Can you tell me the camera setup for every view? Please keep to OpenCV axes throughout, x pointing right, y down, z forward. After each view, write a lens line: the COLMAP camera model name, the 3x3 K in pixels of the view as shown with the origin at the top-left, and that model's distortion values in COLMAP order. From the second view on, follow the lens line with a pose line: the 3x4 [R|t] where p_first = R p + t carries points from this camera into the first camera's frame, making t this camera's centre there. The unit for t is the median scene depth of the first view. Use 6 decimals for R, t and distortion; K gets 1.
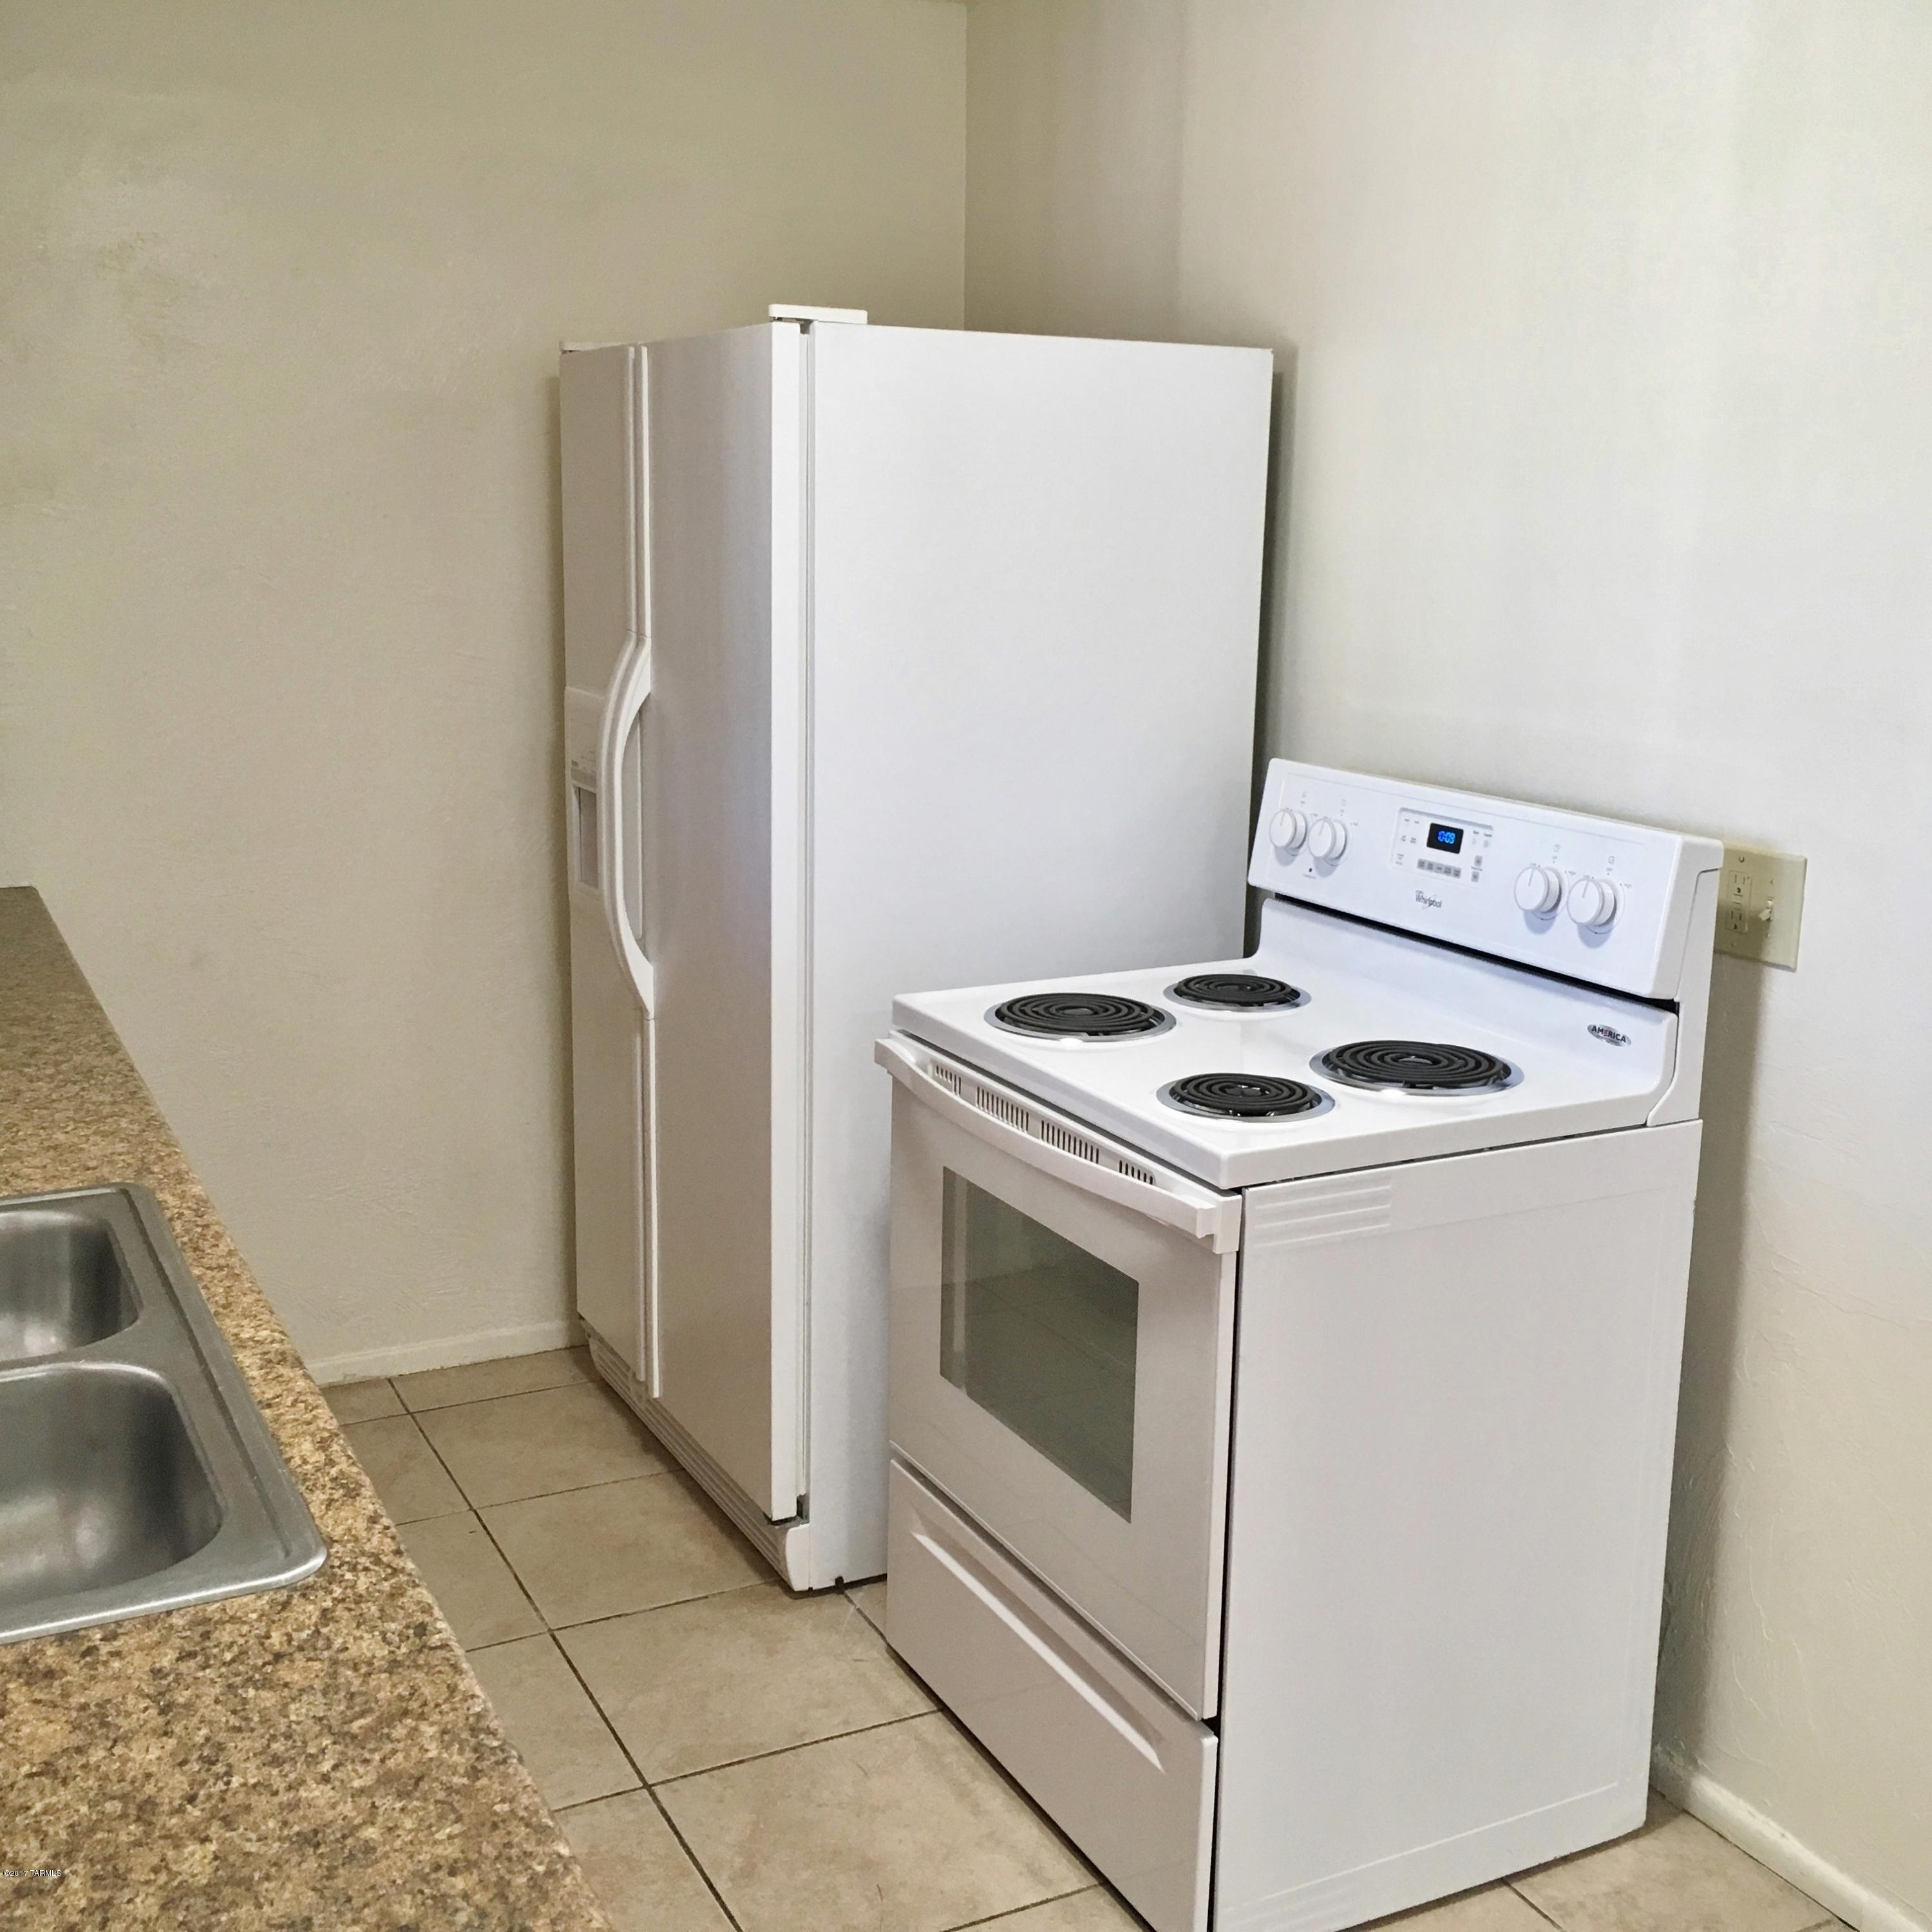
lens RADIAL K [[2172.1, 0, 966.0], [0, 2172.1, 966.0], [0, 0, 1]] dist [0.066807, -0.050547]
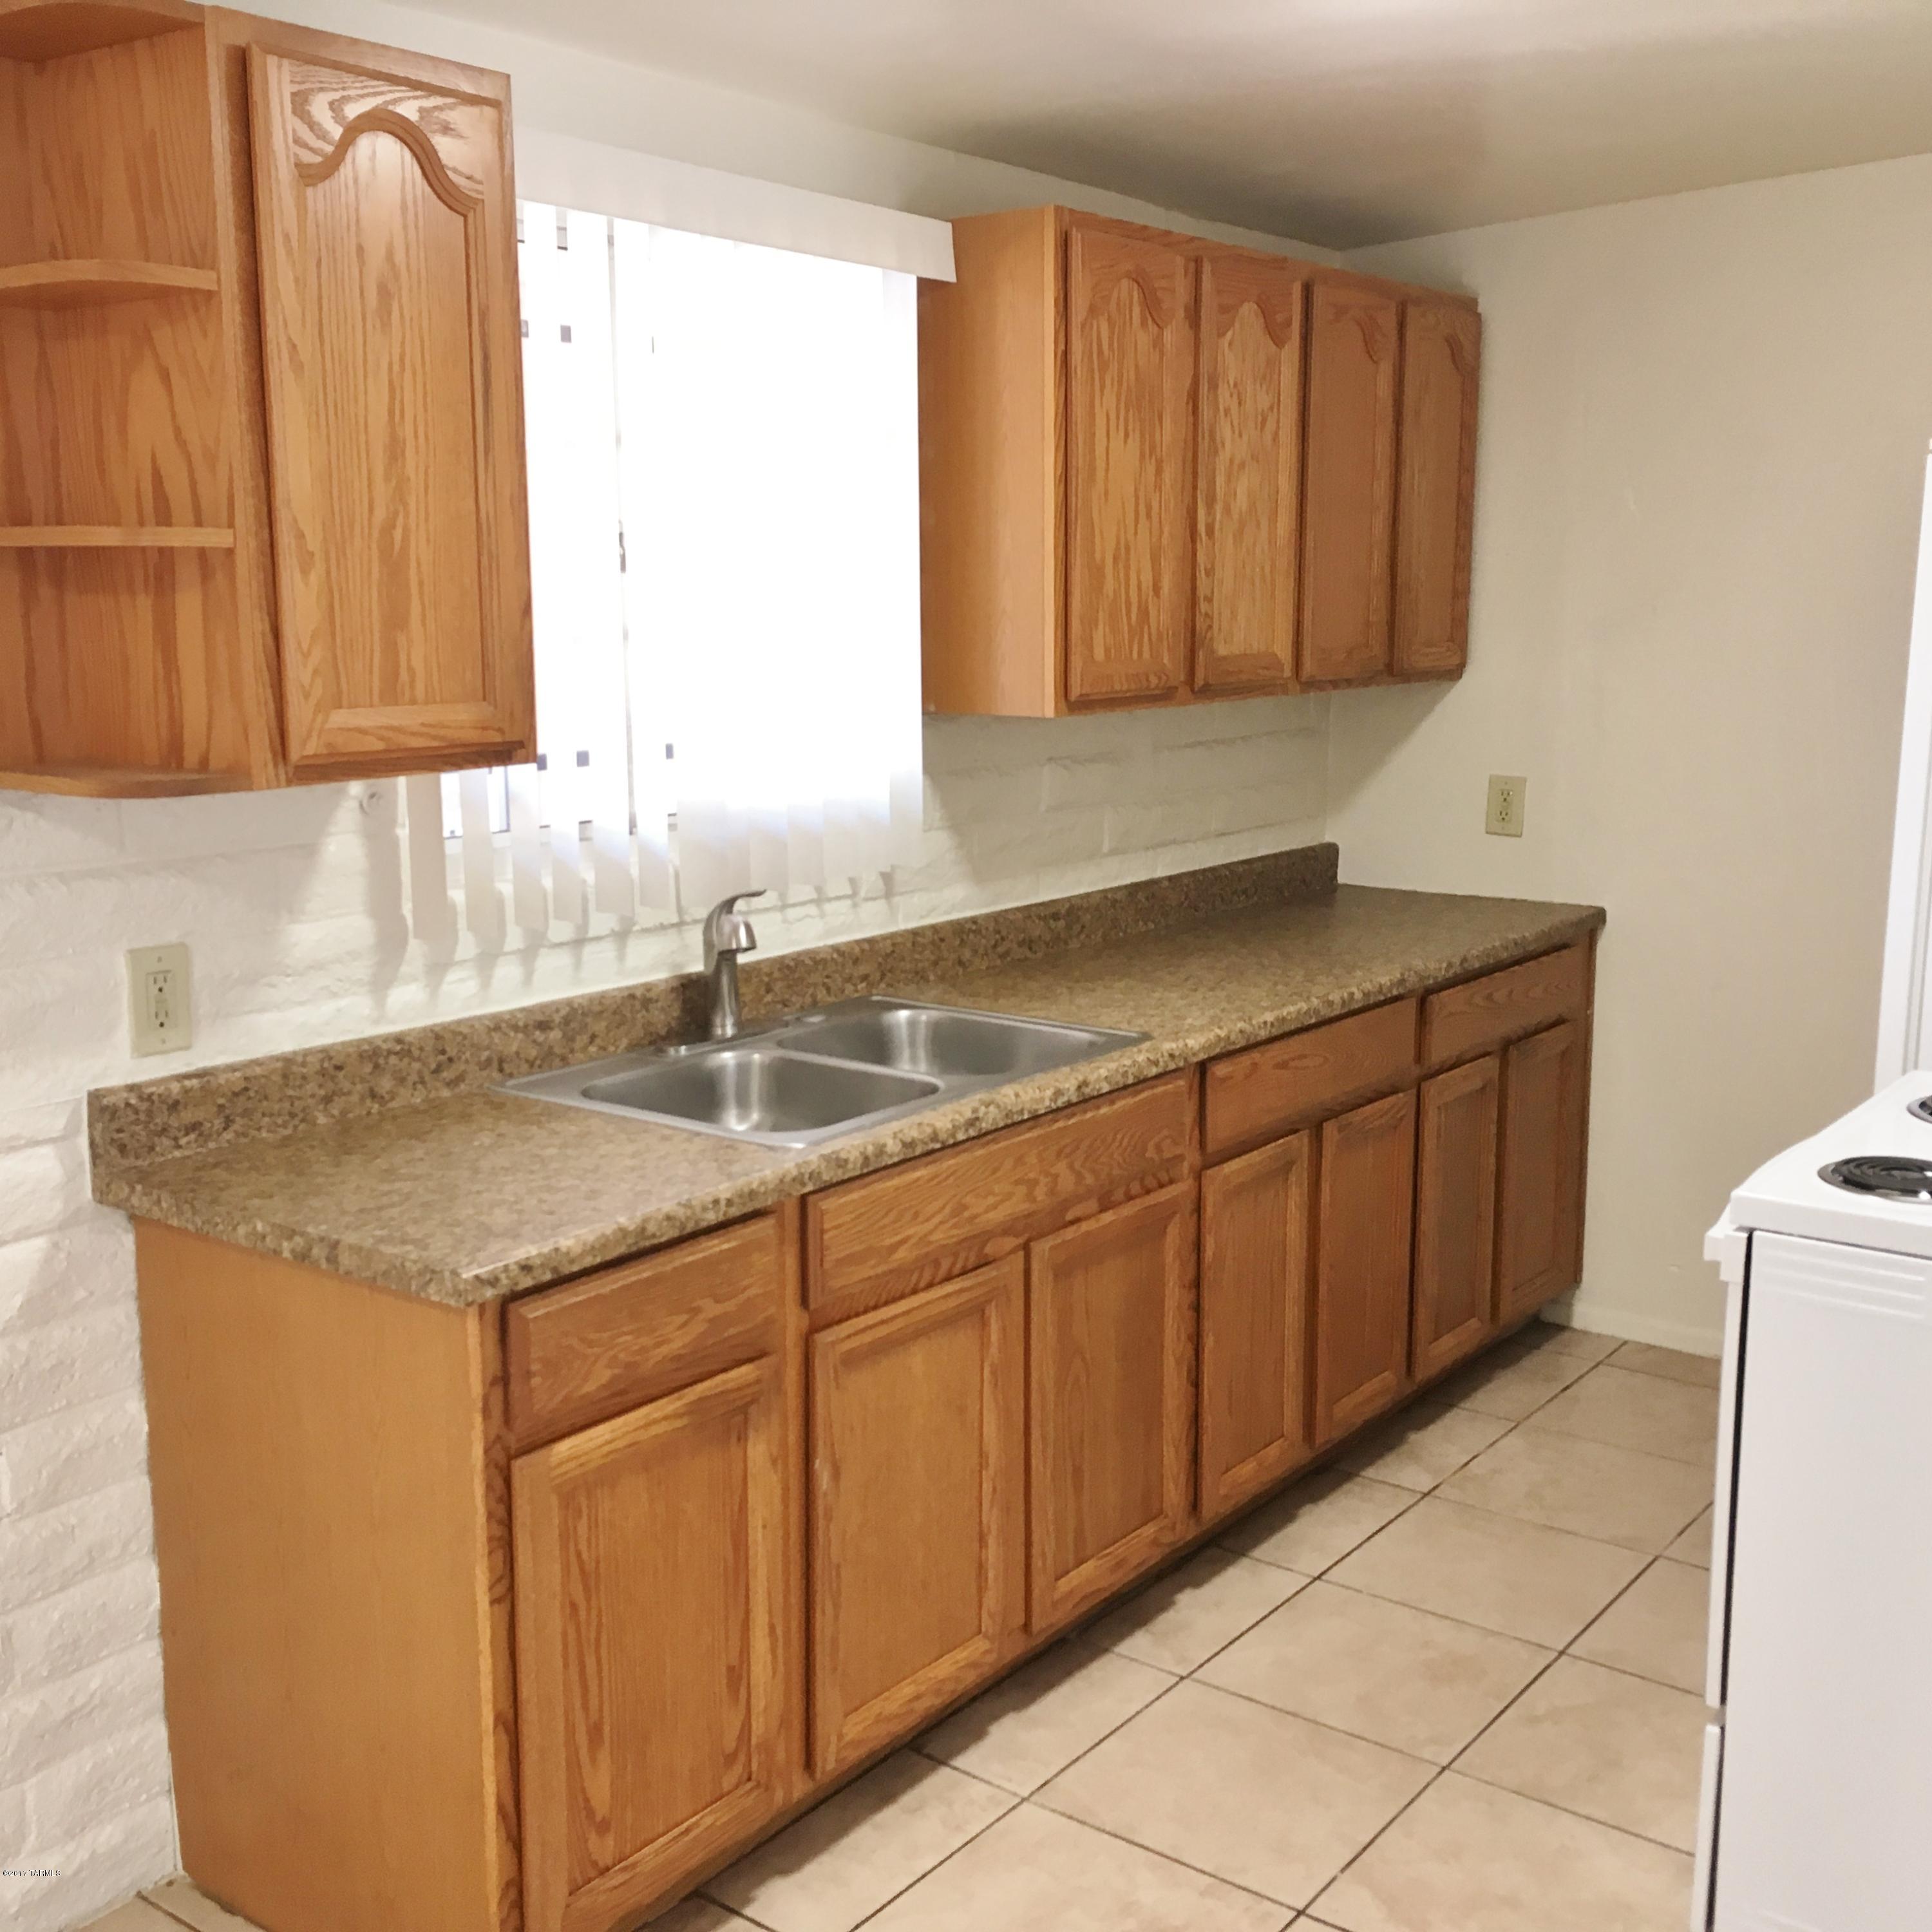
lens RADIAL K [[2172.1, 0, 966.0], [0, 2172.1, 966.0], [0, 0, 1]] dist [0.066807, -0.050547]
pose [[0.435912, 0.136968, -0.889505, 0.886388], [-0.174948, 0.982394, 0.065537, -0.032332], [0.882821, 0.127049, 0.452200, 0.113740]]
